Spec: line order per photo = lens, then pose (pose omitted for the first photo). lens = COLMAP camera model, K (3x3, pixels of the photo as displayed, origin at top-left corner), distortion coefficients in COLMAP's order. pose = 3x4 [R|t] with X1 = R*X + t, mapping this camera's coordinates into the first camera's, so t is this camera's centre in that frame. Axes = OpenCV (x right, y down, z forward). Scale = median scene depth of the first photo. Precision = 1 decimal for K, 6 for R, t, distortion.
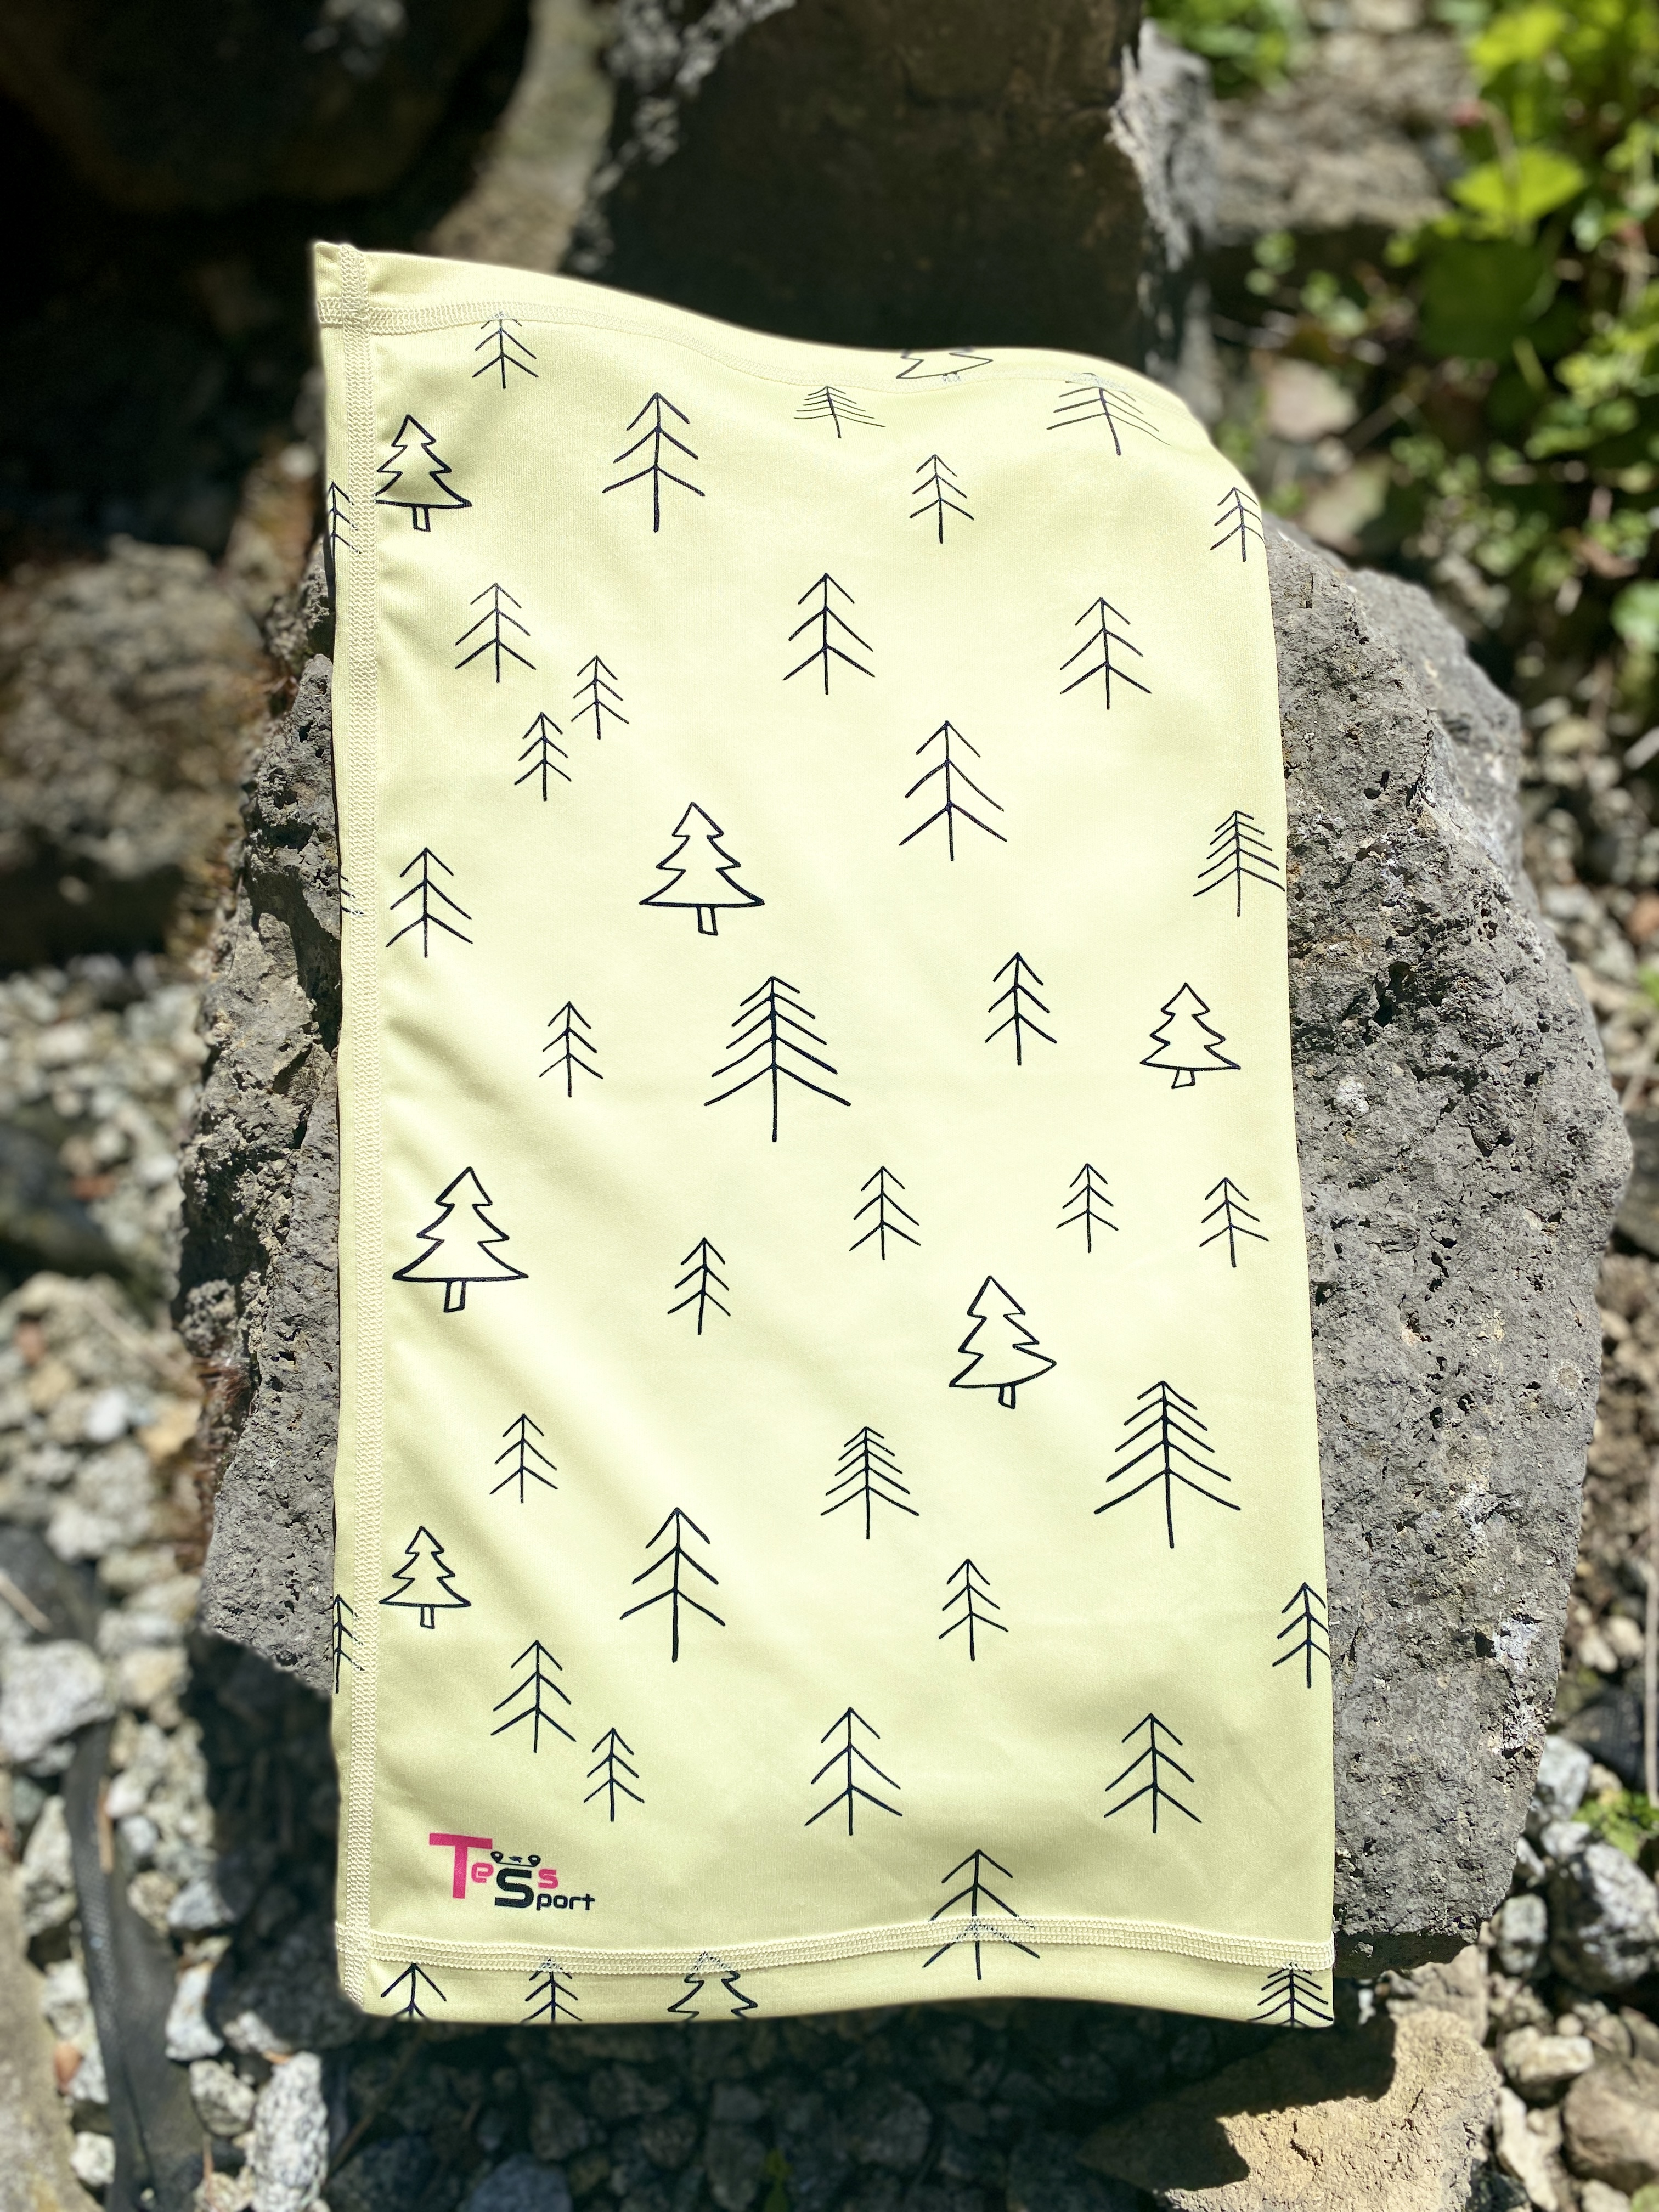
lens RADIAL K [[1697.9, 0, 827.9], [0, 1697.9, 1109.2], [0, 0, 1]] dist [-0.000188, -0.001248]
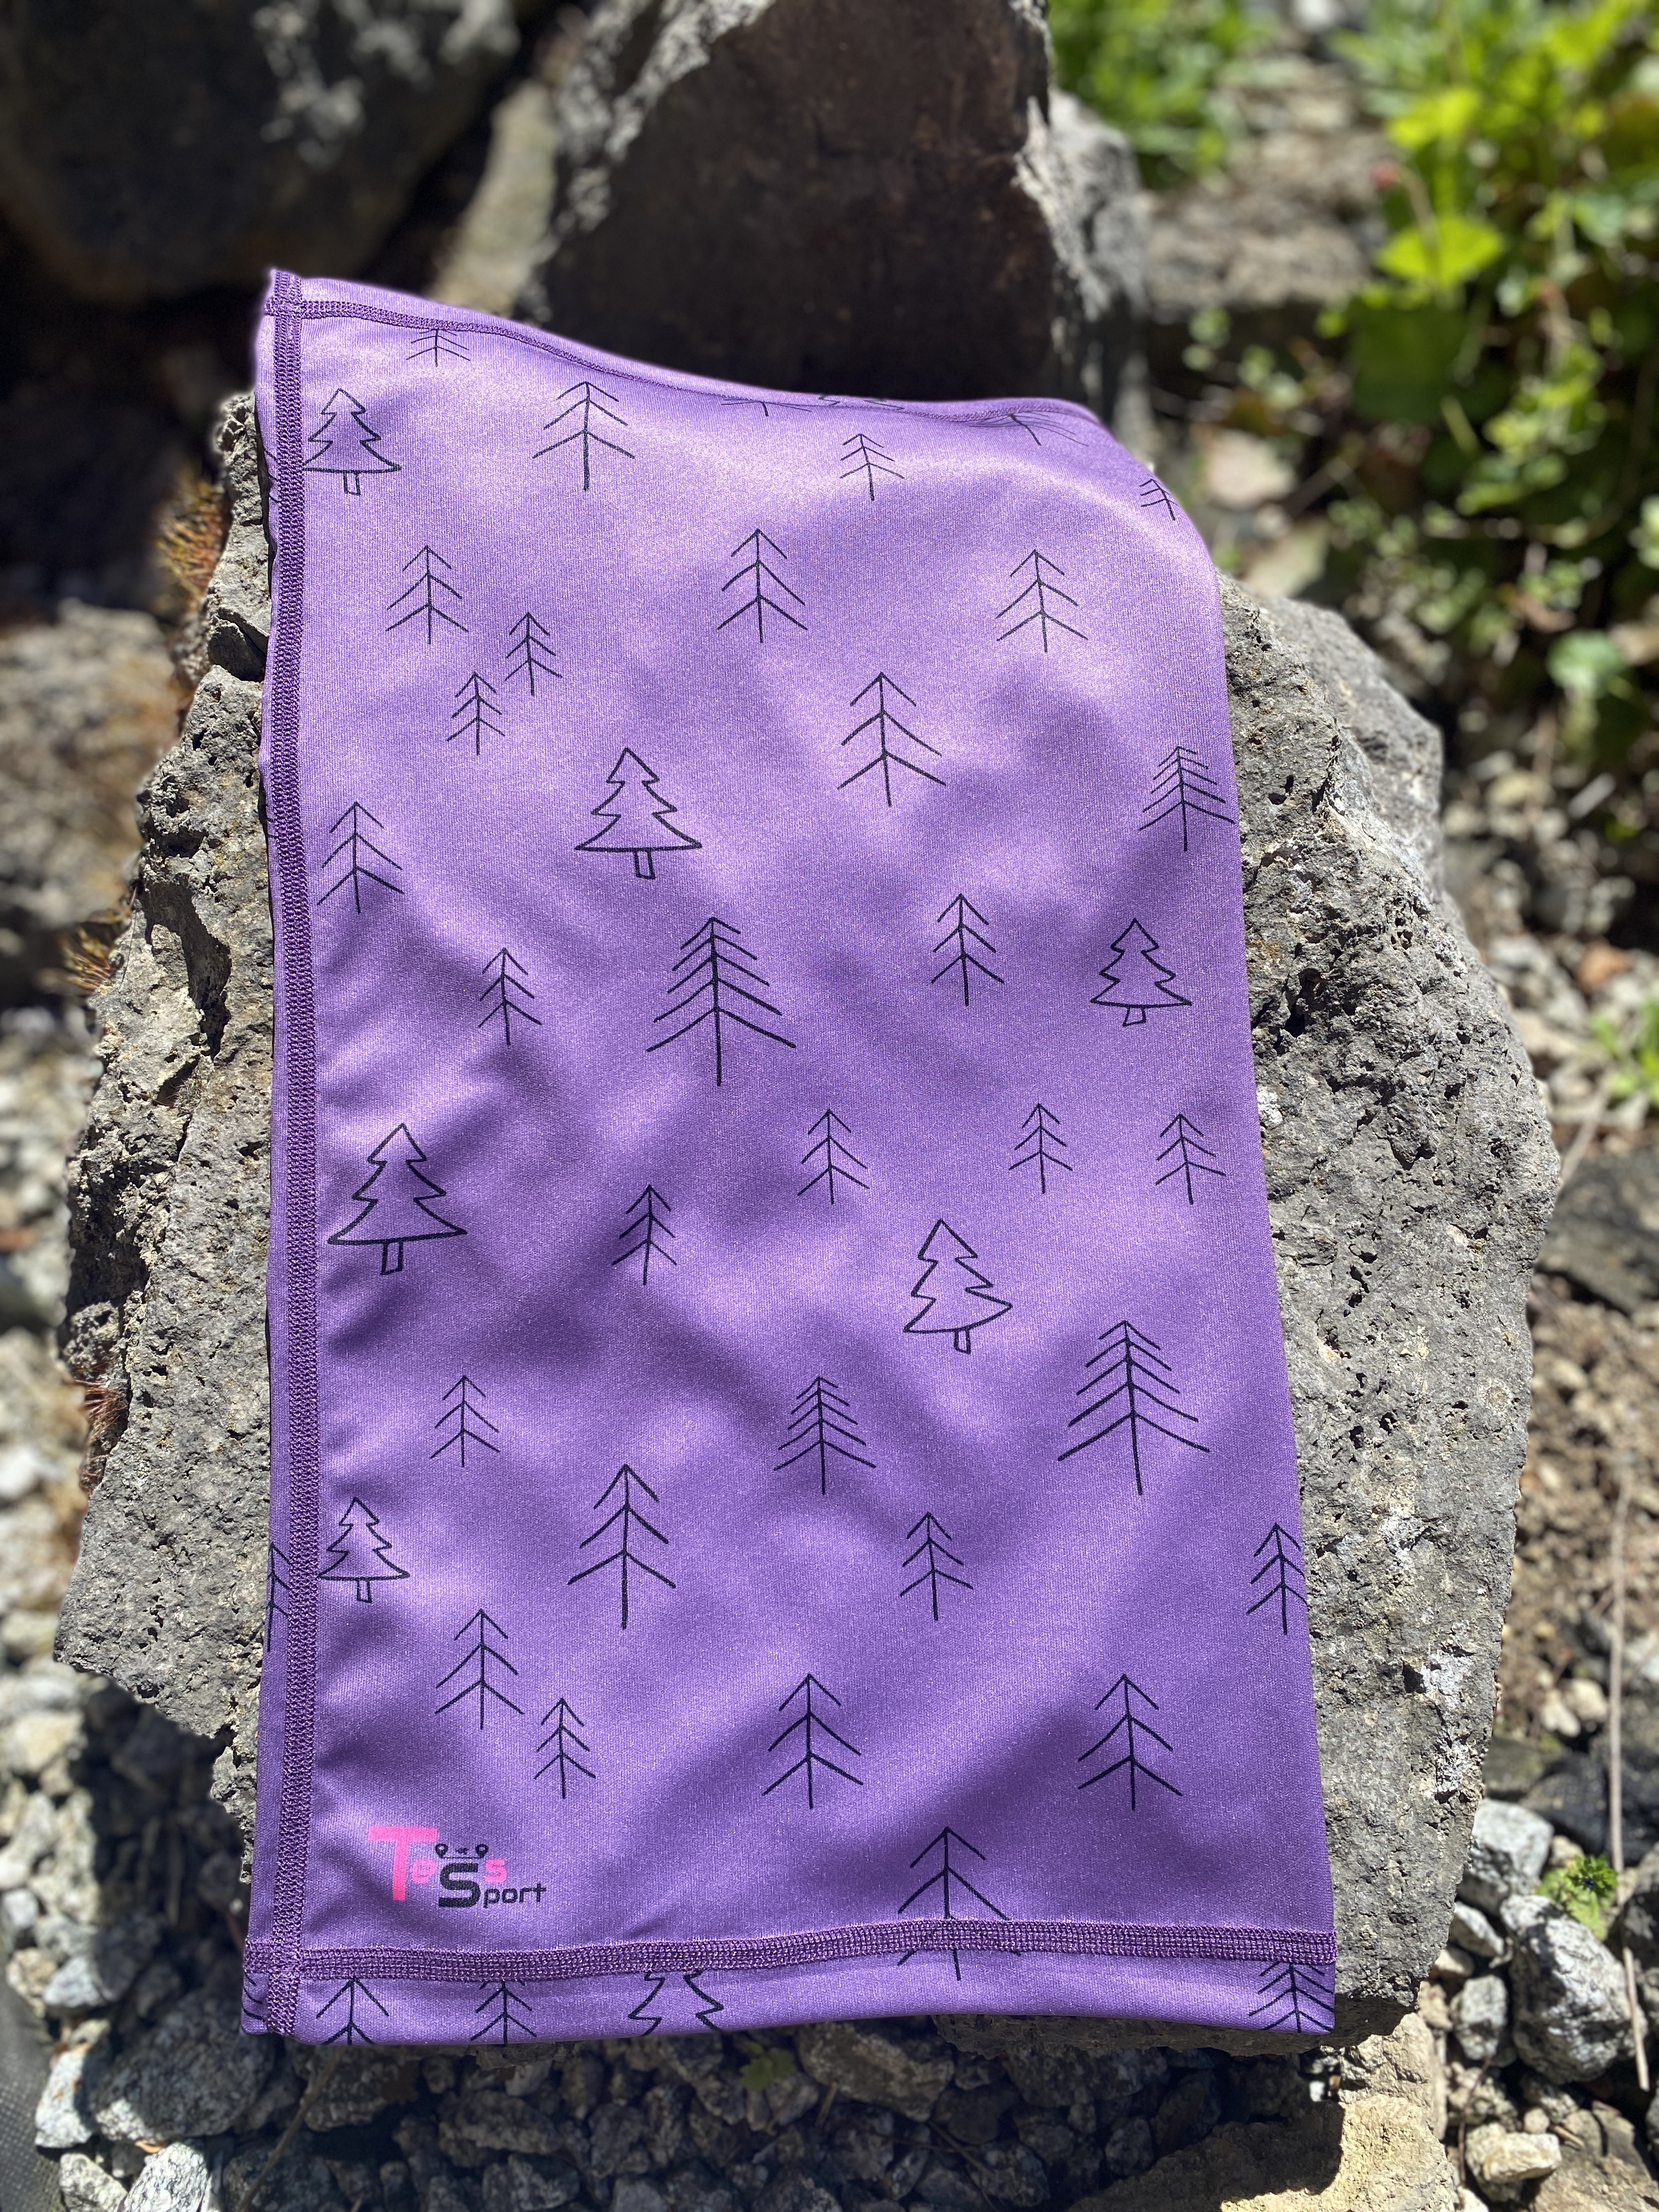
lens RADIAL K [[1696.6, 0, 825.0], [0, 1696.6, 1112.2], [0, 0, 1]] dist [0.004173, -0.006925]
pose [[0.999919, -0.002439, -0.012481, 0.068101], [0.001435, 0.996810, -0.079803, 0.071761], [0.012636, 0.079779, 0.996733, 0.028620]]
